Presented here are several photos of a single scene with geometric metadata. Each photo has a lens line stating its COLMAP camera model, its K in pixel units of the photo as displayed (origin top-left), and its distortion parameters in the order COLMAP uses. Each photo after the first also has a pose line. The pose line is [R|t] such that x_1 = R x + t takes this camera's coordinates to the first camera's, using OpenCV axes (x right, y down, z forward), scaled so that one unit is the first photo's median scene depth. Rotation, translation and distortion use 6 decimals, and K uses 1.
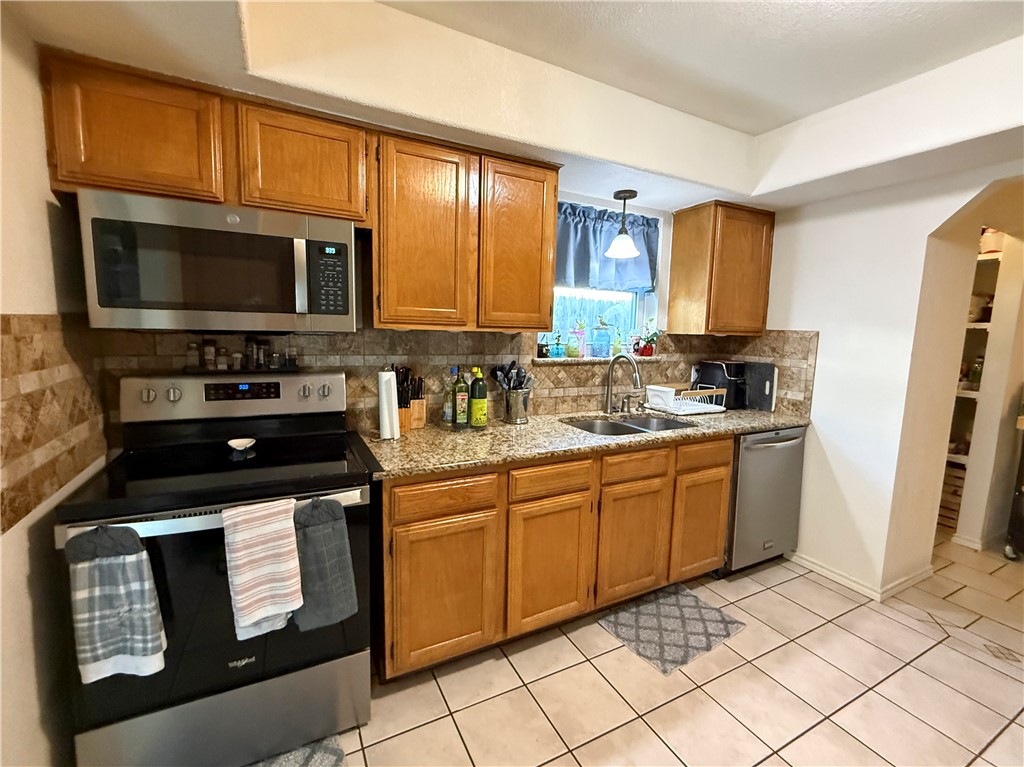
lens RADIAL K [[410.8, 0, 505.3], [0, 410.8, 378.4], [0, 0, 1]] dist [0.000172, 0.000020]
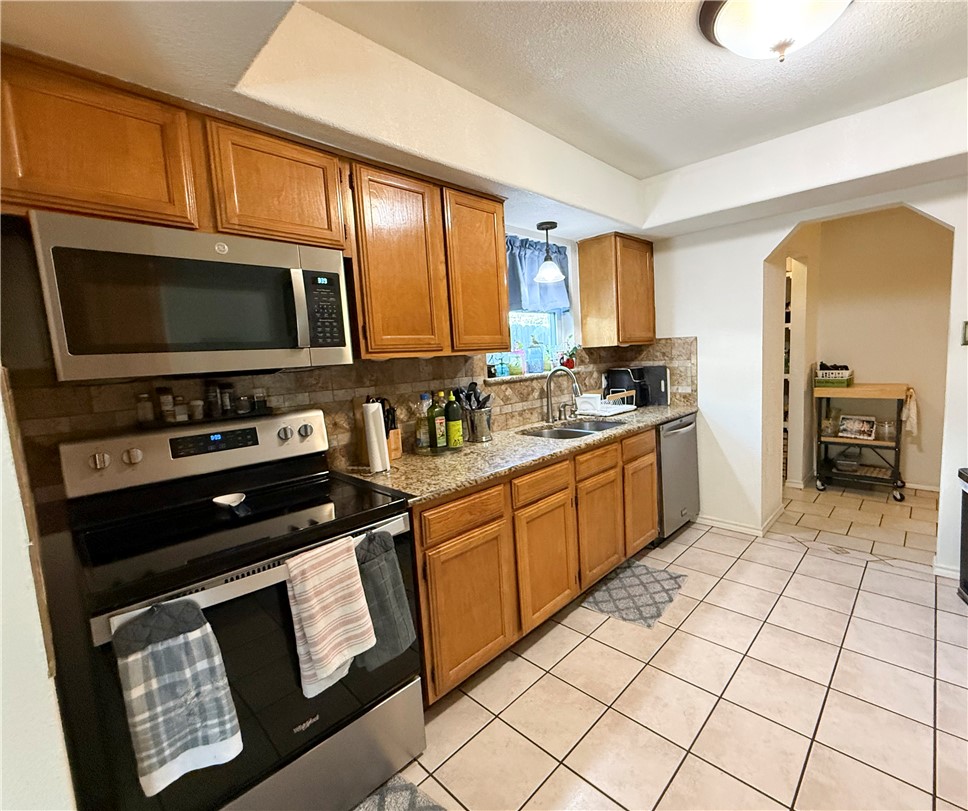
lens RADIAL K [[430.1, 0, 482.8], [0, 430.1, 403.1], [0, 0, 1]] dist [0.000713, 0.001493]
pose [[0.942821, -0.109498, 0.314800, -0.371355], [0.113640, 0.993508, 0.005225, 0.008088], [-0.313328, 0.030847, 0.949144, -0.052479]]
